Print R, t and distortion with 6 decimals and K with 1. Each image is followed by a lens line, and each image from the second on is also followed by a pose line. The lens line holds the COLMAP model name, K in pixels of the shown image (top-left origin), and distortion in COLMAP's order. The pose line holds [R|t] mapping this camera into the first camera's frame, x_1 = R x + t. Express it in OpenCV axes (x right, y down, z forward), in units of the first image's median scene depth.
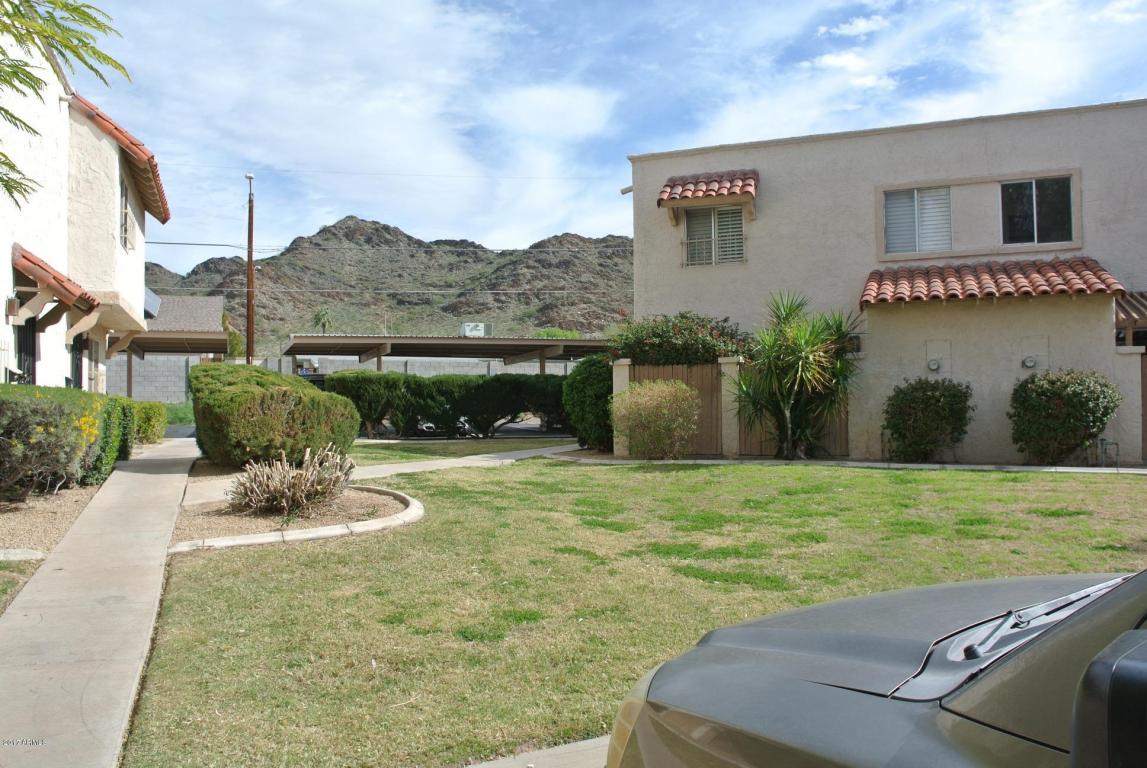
lens RADIAL K [[905.1, 0, 567.2], [0, 905.1, 390.1], [0, 0, 1]] dist [-0.074571, 0.054439]
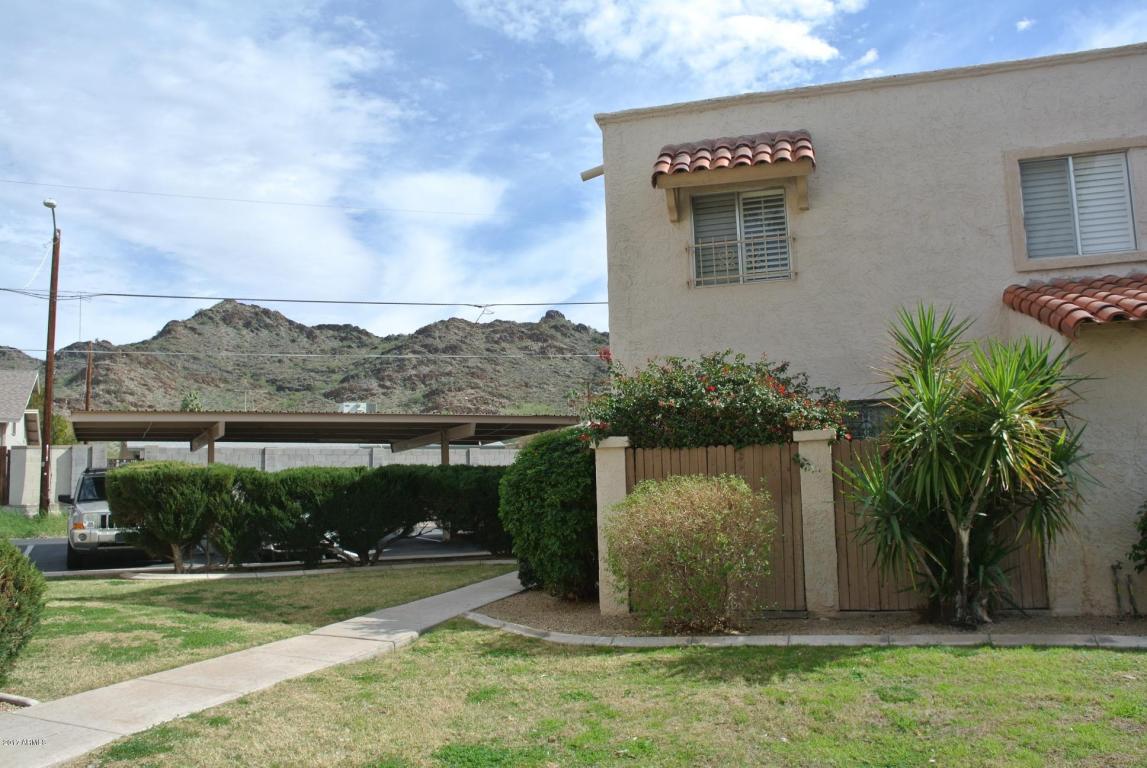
lens RADIAL K [[905.1, 0, 567.2], [0, 905.1, 368.2], [0, 0, 1]] dist [-0.074571, 0.054439]
pose [[0.992099, -0.003520, 0.125411, -0.002009], [0.018396, 0.992884, -0.117655, -0.000656], [-0.124104, 0.119032, 0.985104, 0.025341]]
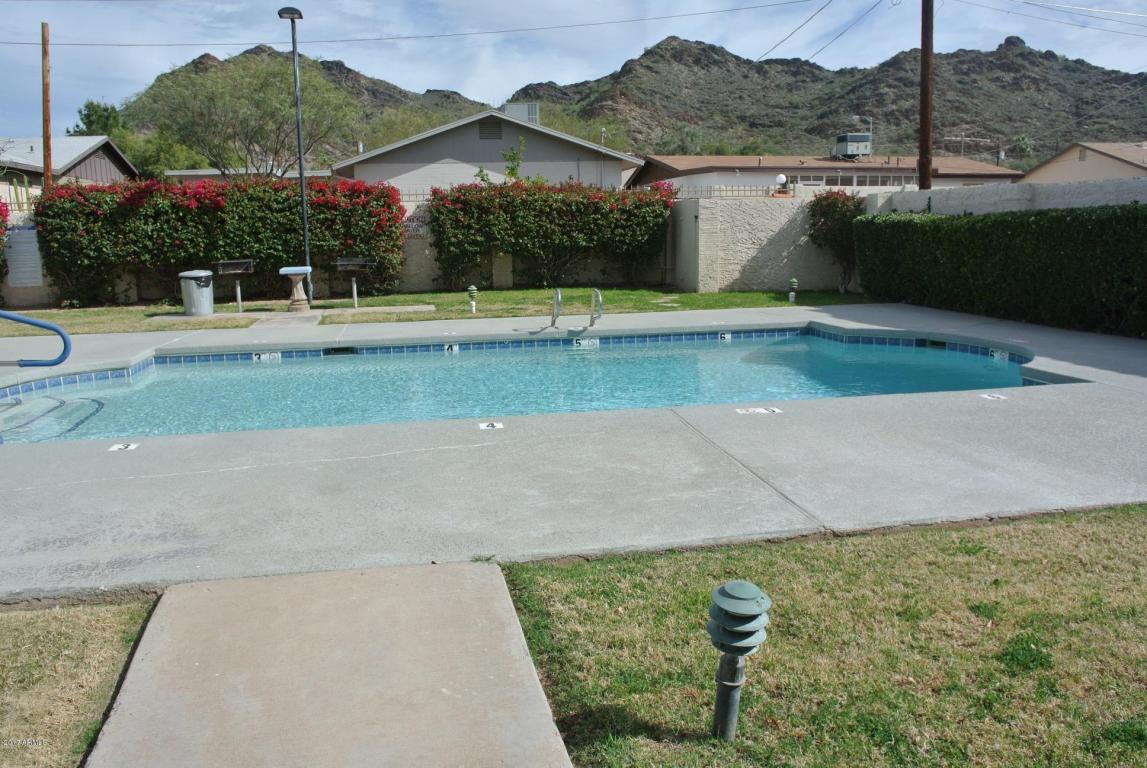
lens RADIAL K [[905.1, 0, 572.5], [0, 905.1, 380.3], [0, 0, 1]] dist [-0.074571, 0.054439]
pose [[0.984378, 0.023128, -0.174542, -0.313279], [0.009047, 0.983381, 0.181330, -0.001230], [0.175835, -0.180076, 0.967809, -0.083835]]
